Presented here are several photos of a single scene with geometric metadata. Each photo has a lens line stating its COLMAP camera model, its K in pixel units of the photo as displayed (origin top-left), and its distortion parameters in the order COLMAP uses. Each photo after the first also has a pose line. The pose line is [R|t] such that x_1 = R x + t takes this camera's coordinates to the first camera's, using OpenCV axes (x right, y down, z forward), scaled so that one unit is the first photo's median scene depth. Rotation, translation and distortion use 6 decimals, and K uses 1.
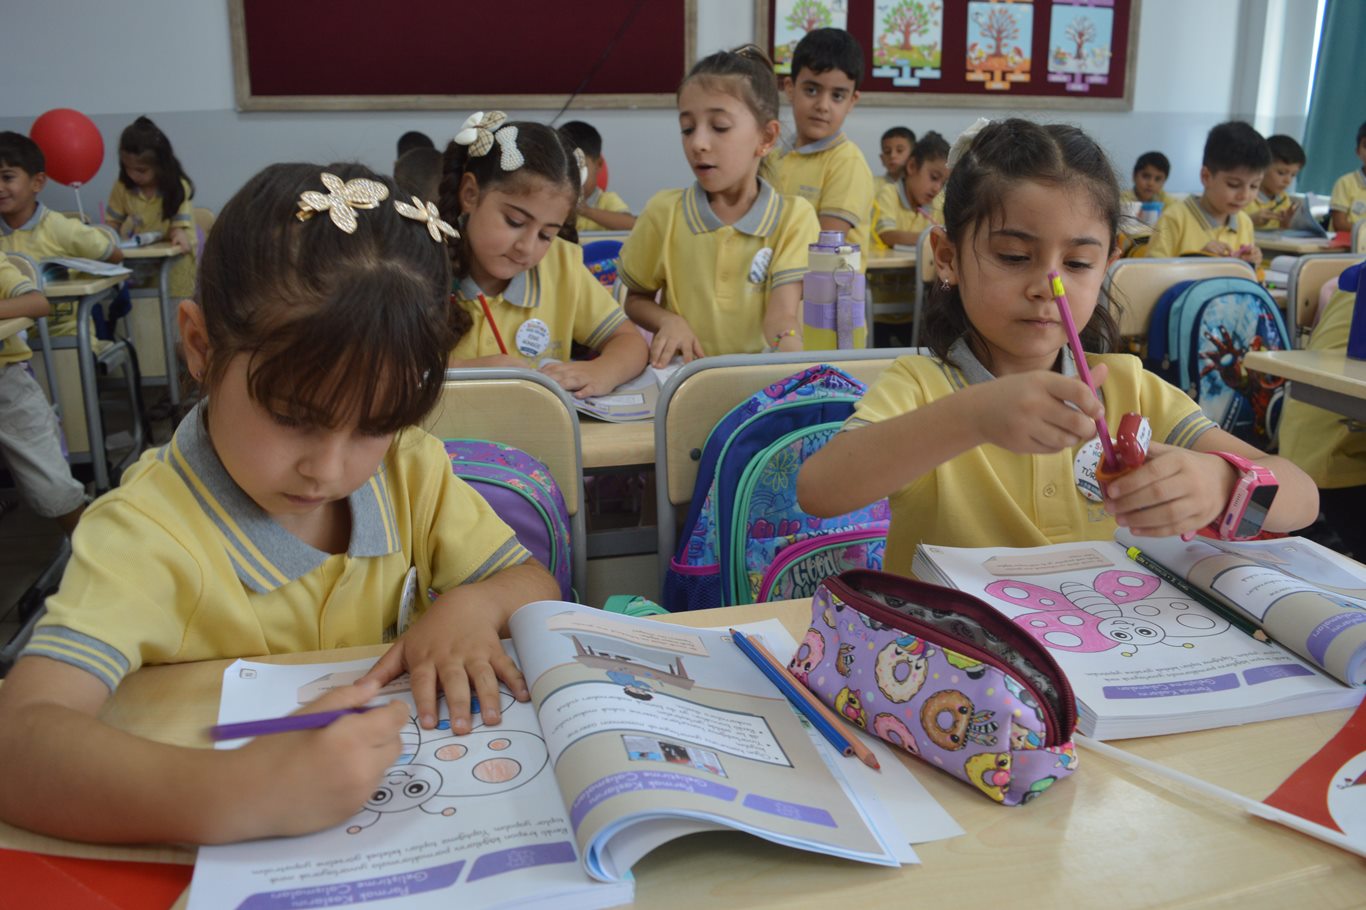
lens RADIAL K [[1096.9, 0, 689.5], [0, 1096.9, 460.9], [0, 0, 1]] dist [-0.089661, 0.023121]
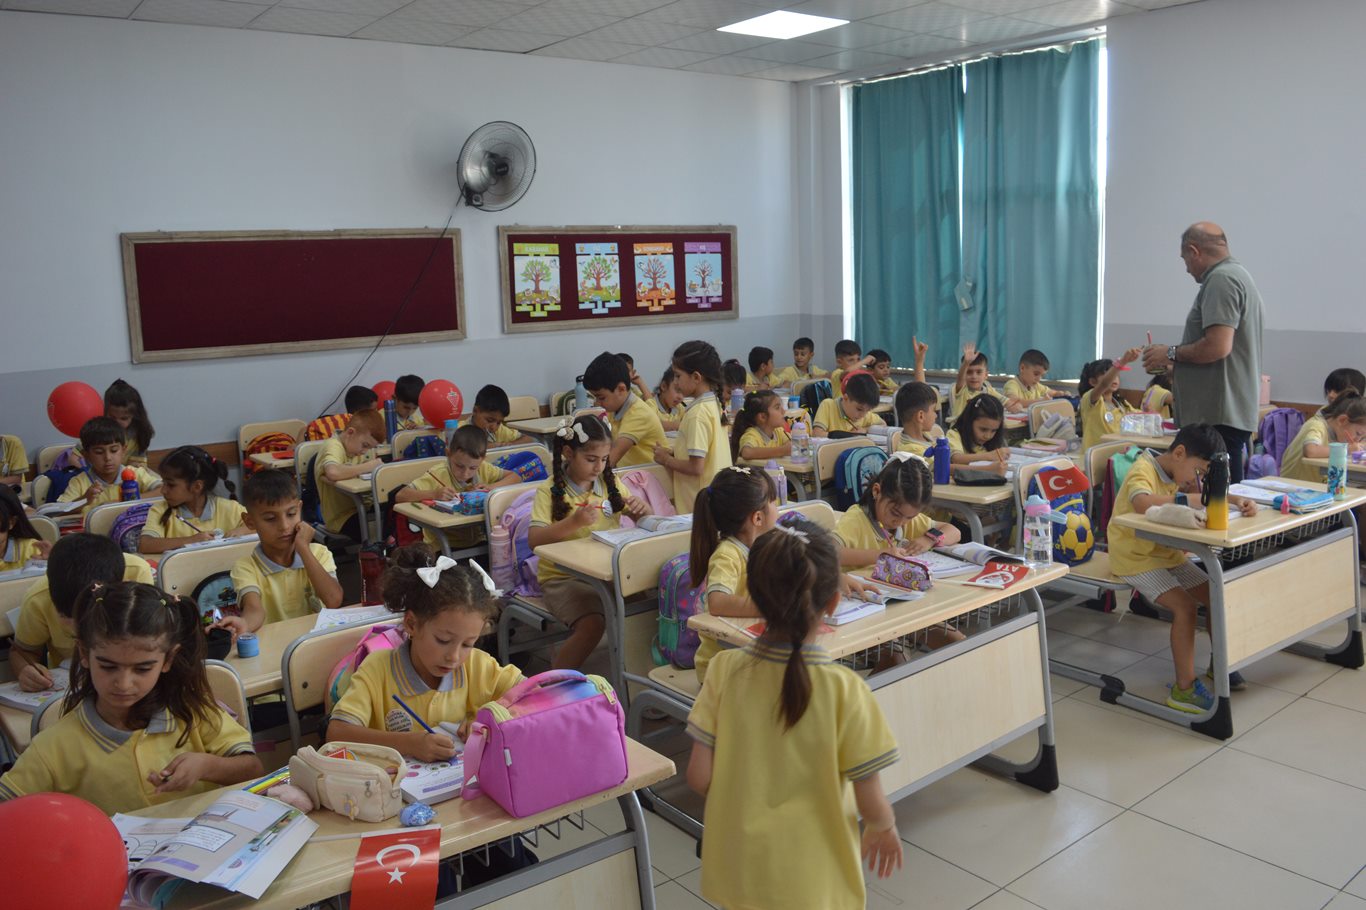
lens RADIAL K [[1096.9, 0, 679.7], [0, 1096.9, 457.1], [0, 0, 1]] dist [-0.089661, 0.023121]
pose [[0.914206, -0.092964, 0.394442, -0.300932], [0.141908, 0.985143, -0.096719, 0.001592], [-0.379591, 0.144396, 0.913817, -0.359883]]
